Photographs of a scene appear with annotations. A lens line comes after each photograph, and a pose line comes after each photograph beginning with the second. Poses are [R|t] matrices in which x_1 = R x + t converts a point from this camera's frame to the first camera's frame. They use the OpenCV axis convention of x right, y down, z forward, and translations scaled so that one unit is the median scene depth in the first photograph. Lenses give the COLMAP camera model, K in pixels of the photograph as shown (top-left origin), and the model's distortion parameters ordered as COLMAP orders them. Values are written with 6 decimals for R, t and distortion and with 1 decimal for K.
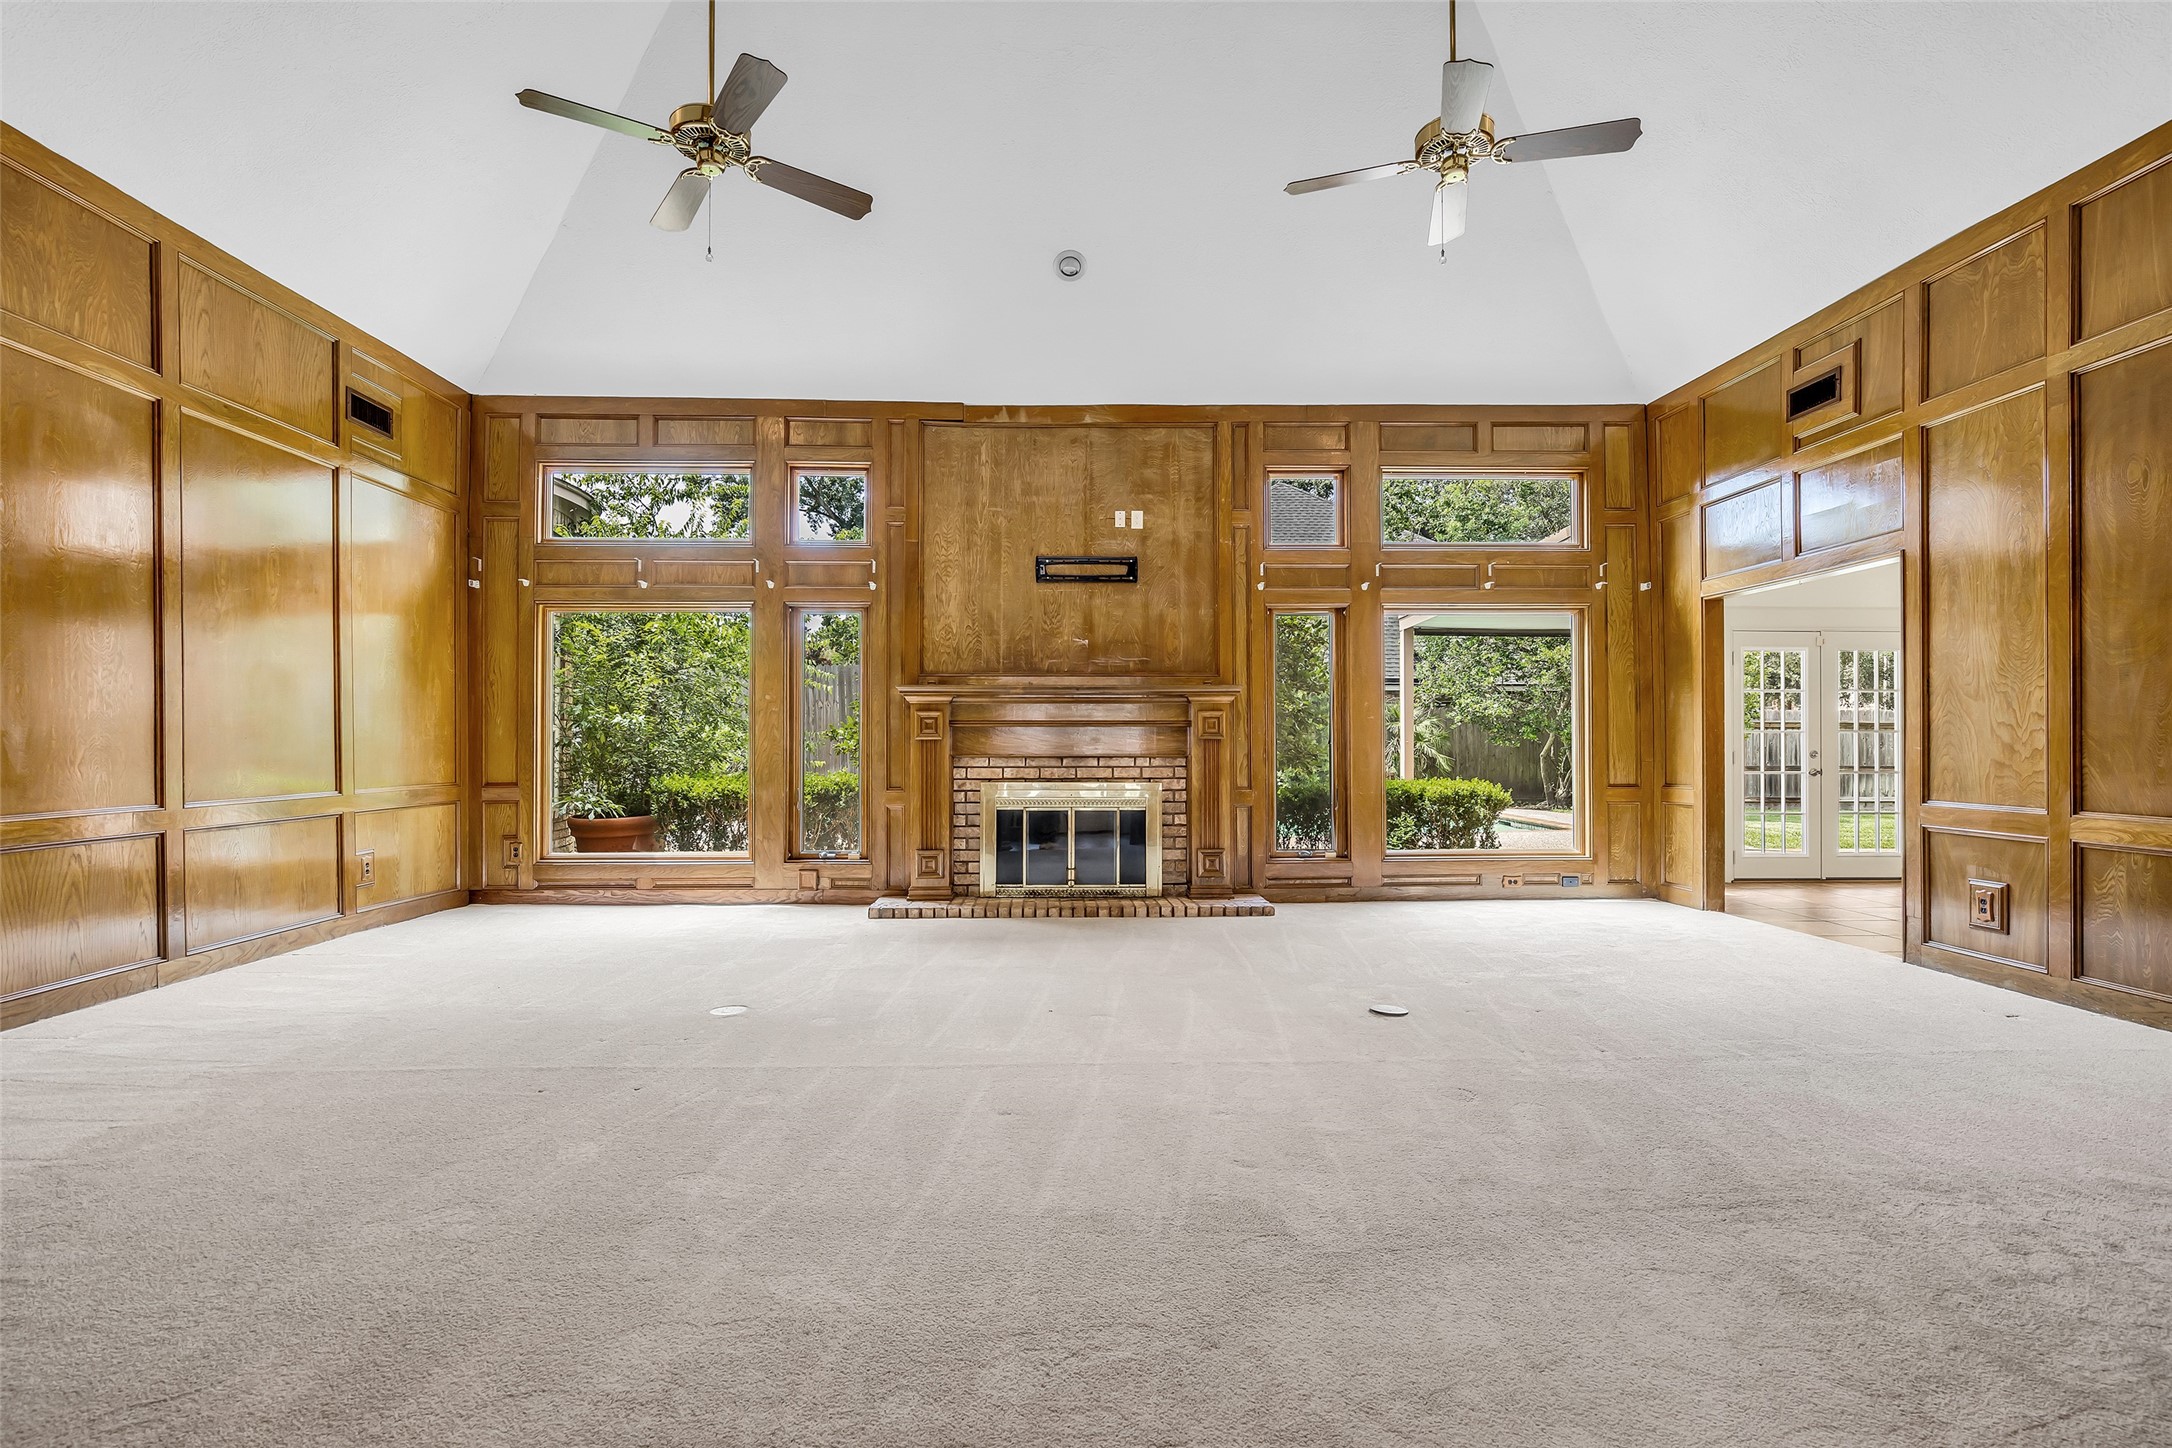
lens RADIAL K [[999.9, 0, 1078.5], [0, 999.9, 739.4], [0, 0, 1]] dist [-0.014553, -0.000002]
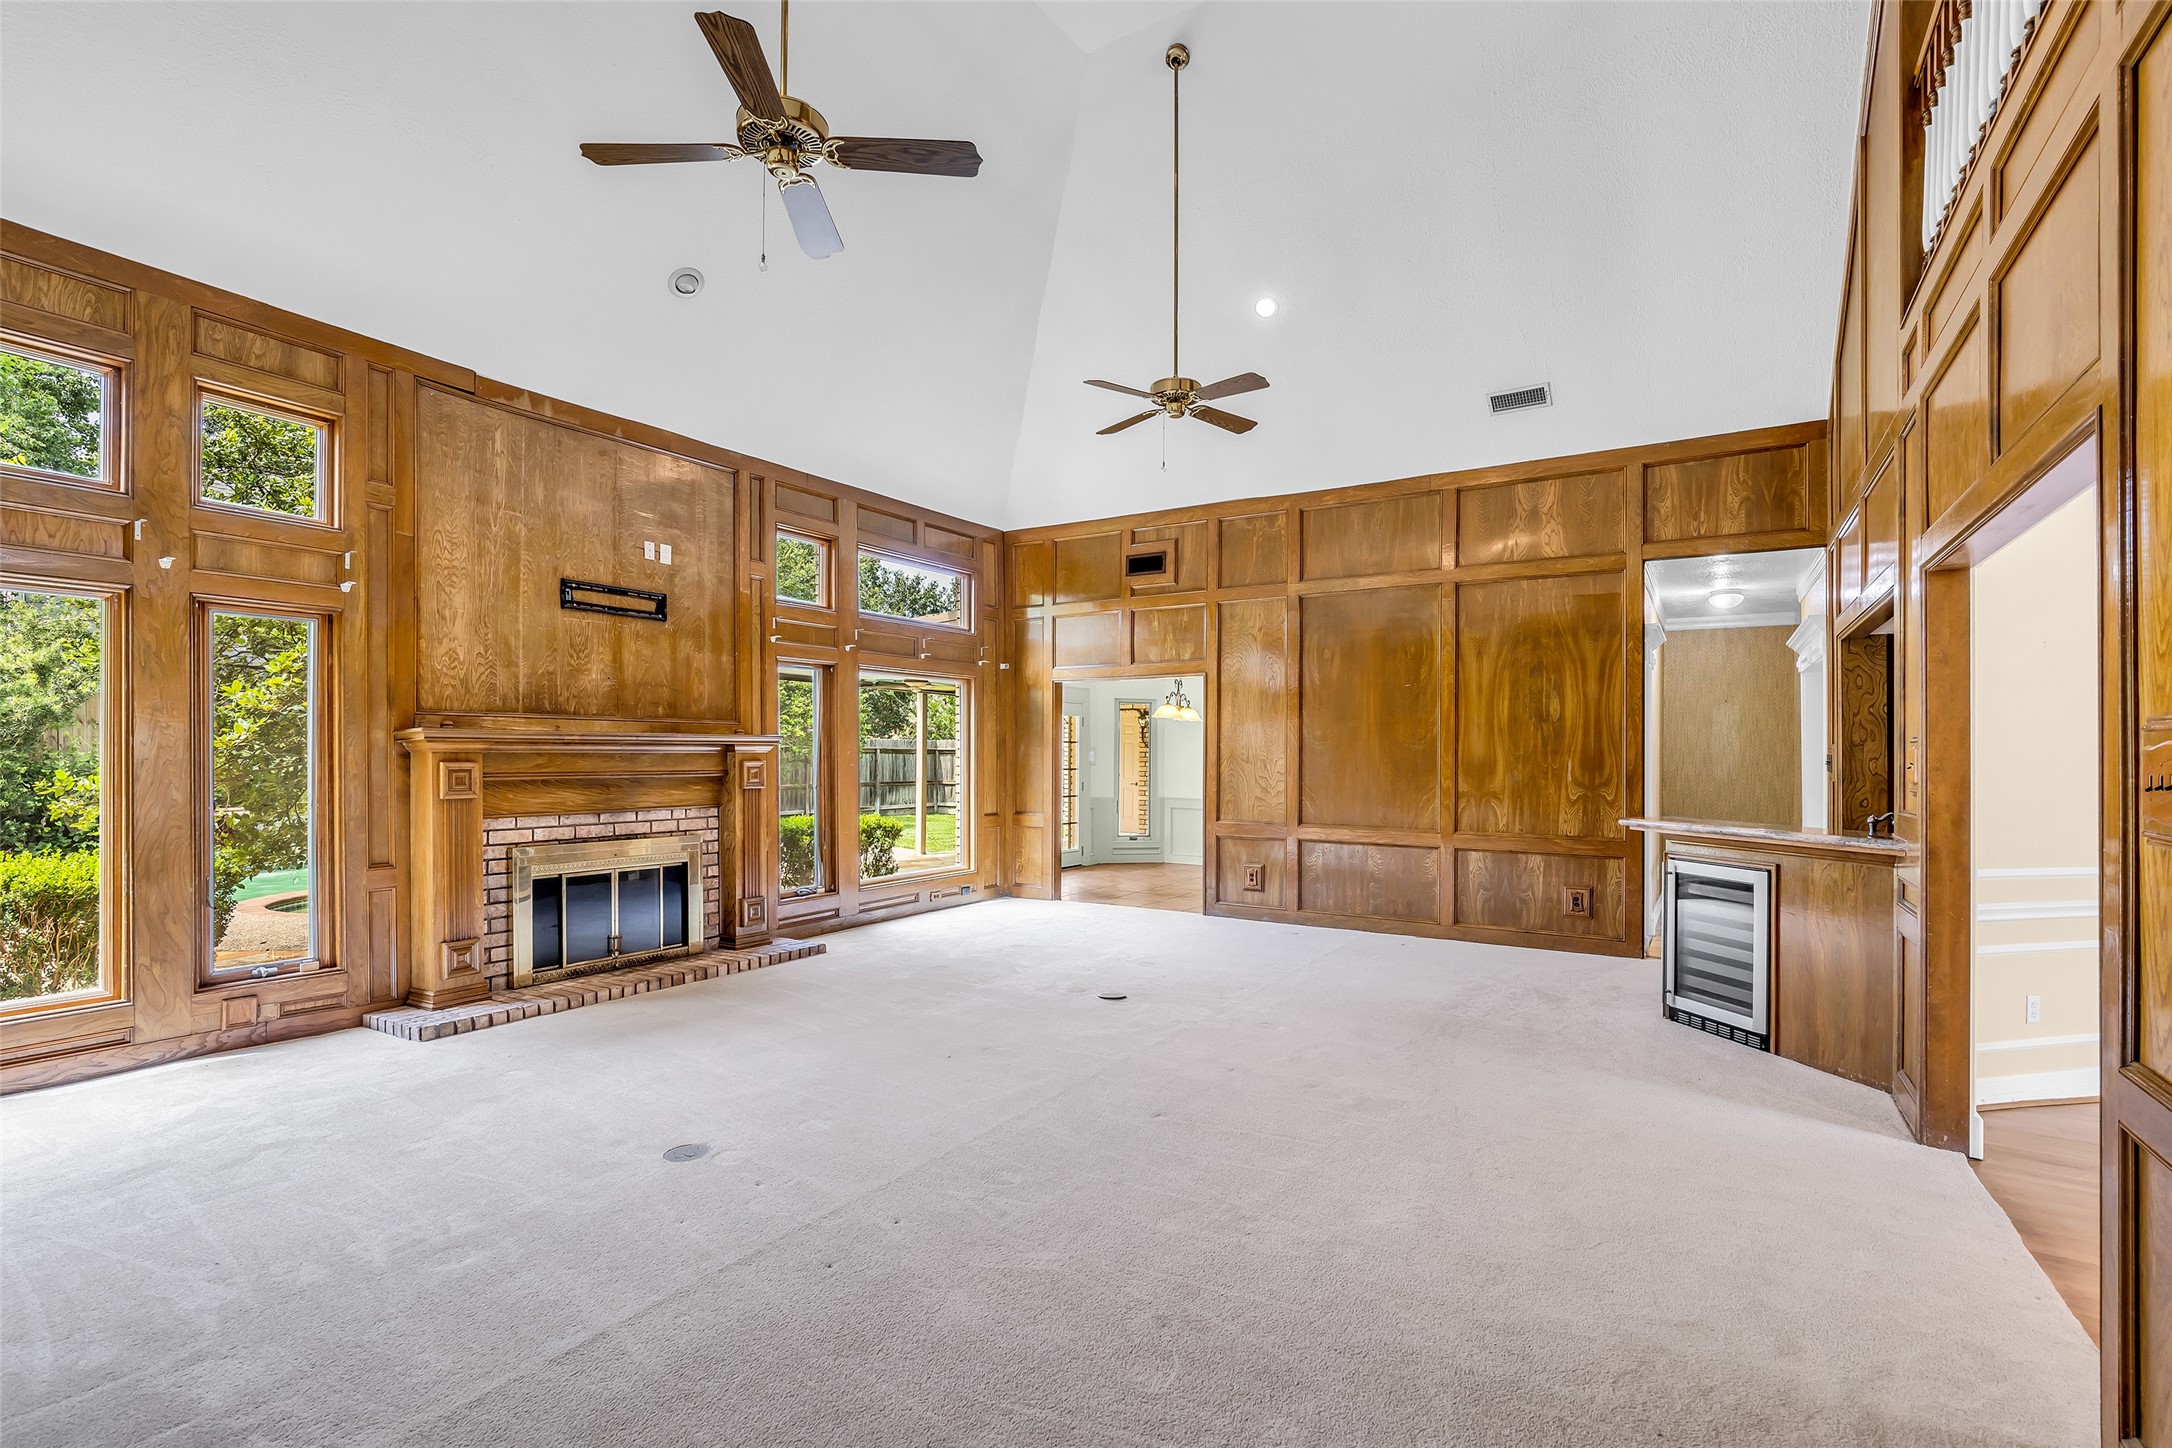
lens RADIAL K [[999.9, 0, 1079.9], [0, 999.9, 756.9], [0, 0, 1]] dist [-0.014553, -0.000002]
pose [[0.555215, 0.000502, 0.831707, -0.506933], [-0.007072, 0.999967, 0.004118, -0.037548], [-0.831677, -0.008168, 0.555200, 0.161529]]
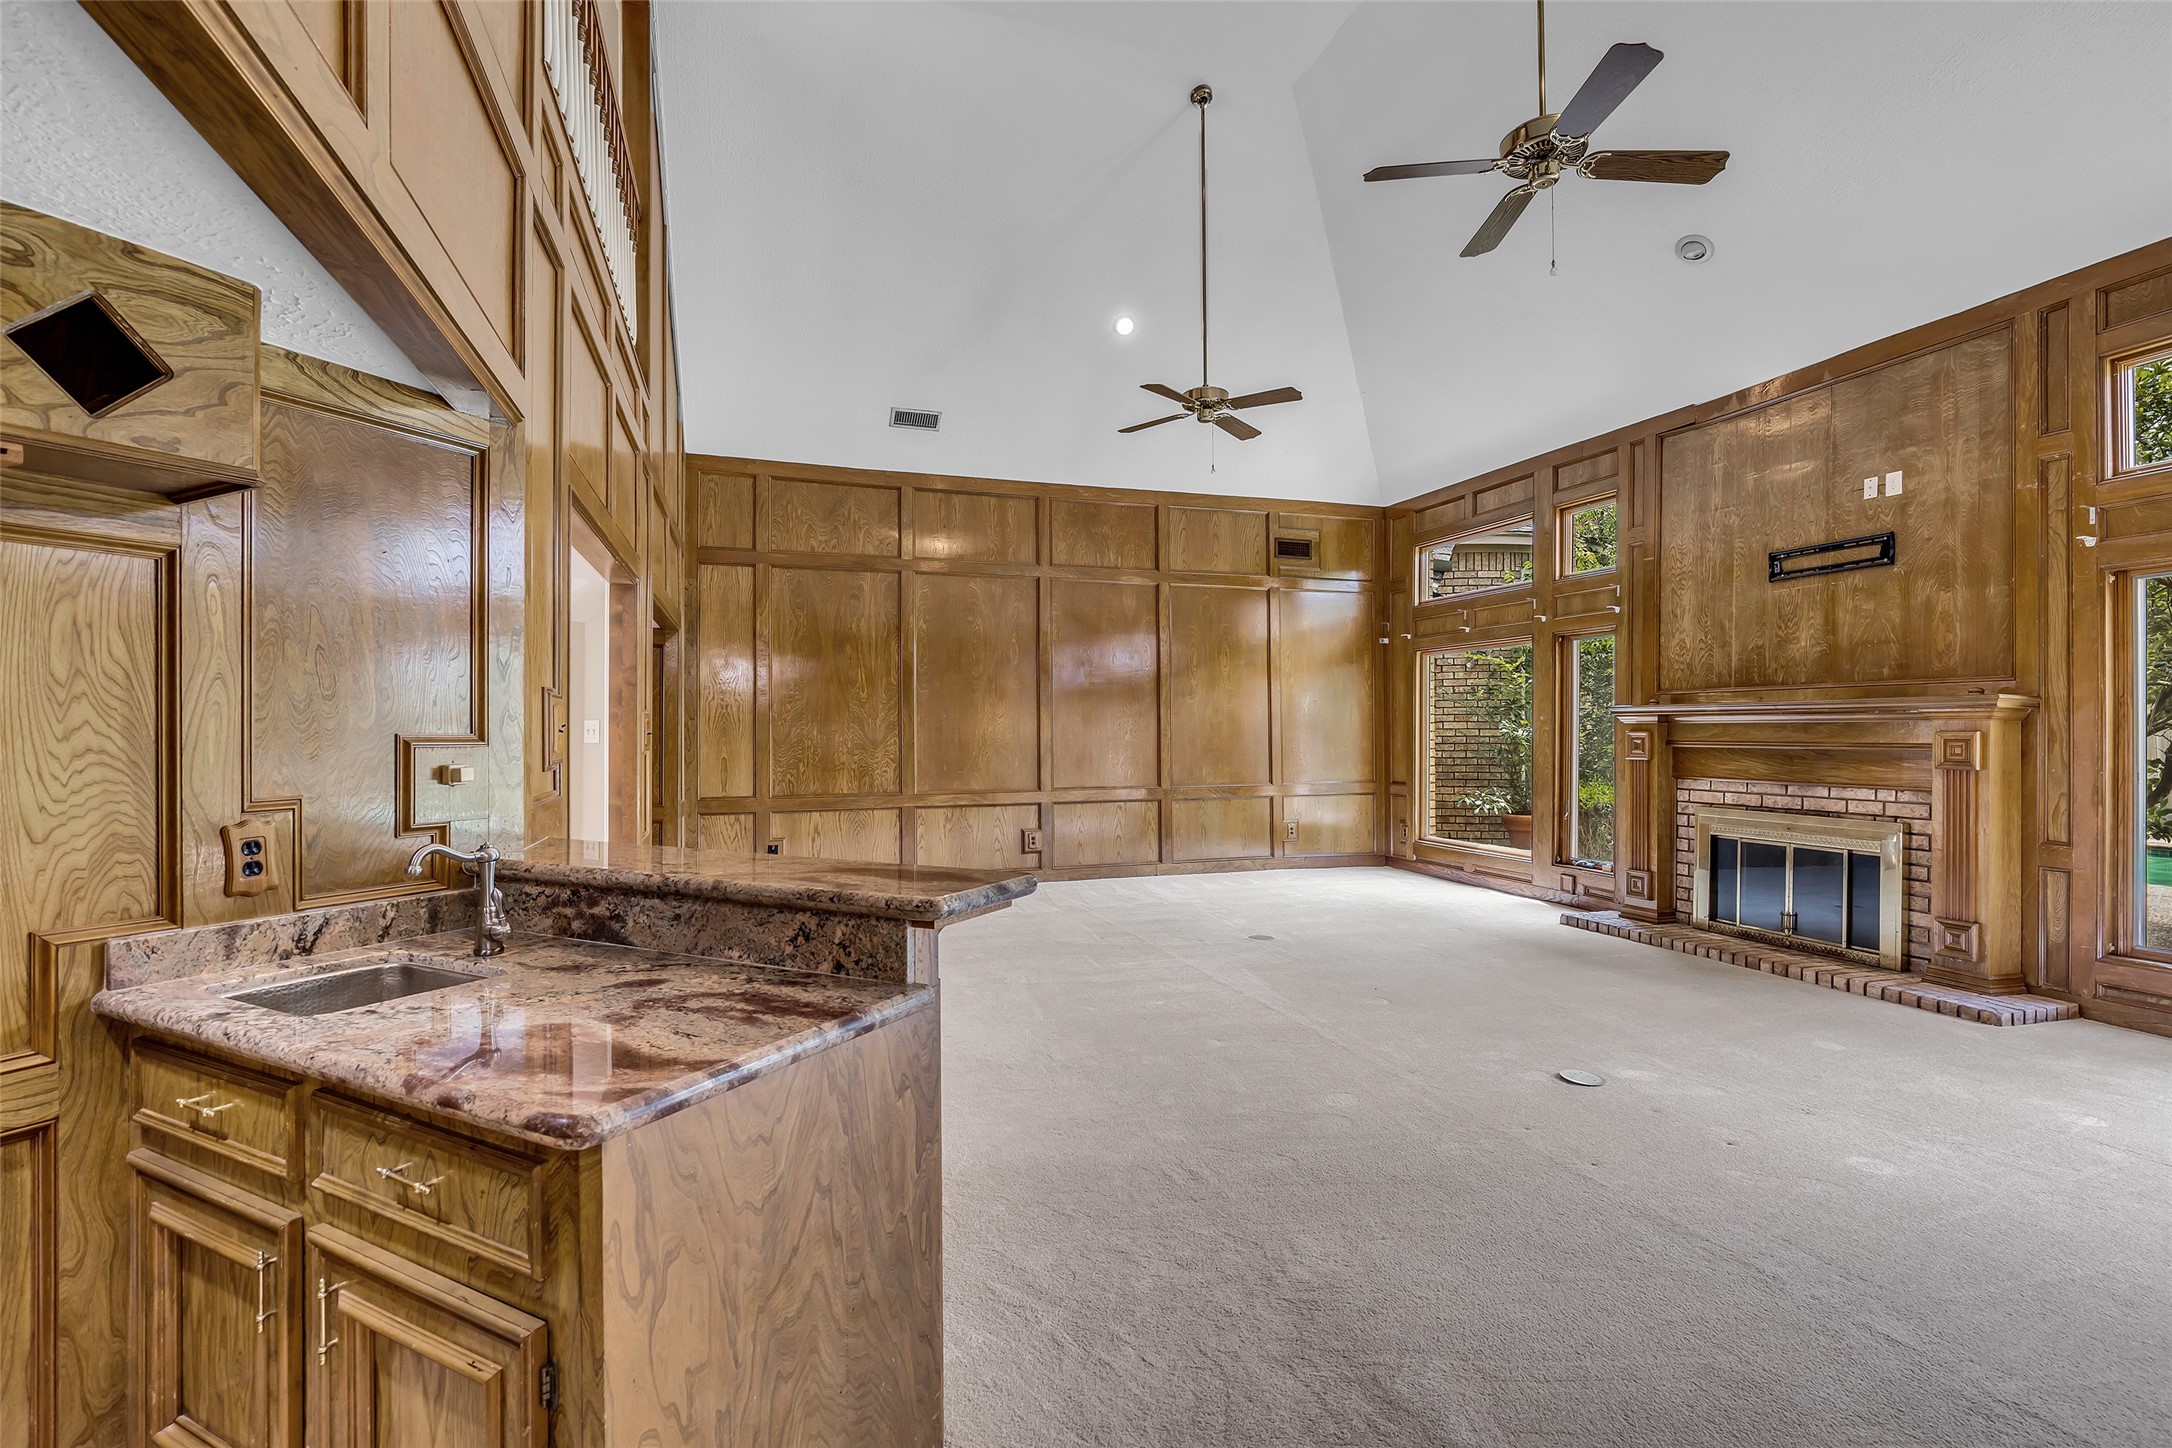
lens RADIAL K [[999.9, 0, 1076.4], [0, 999.9, 729.5], [0, 0, 1]] dist [-0.014553, -0.000002]
pose [[0.279521, -0.000128, -0.960140, 0.627780], [0.006586, 0.999977, 0.001784, -0.034329], [0.960117, -0.006822, 0.279515, 0.173918]]
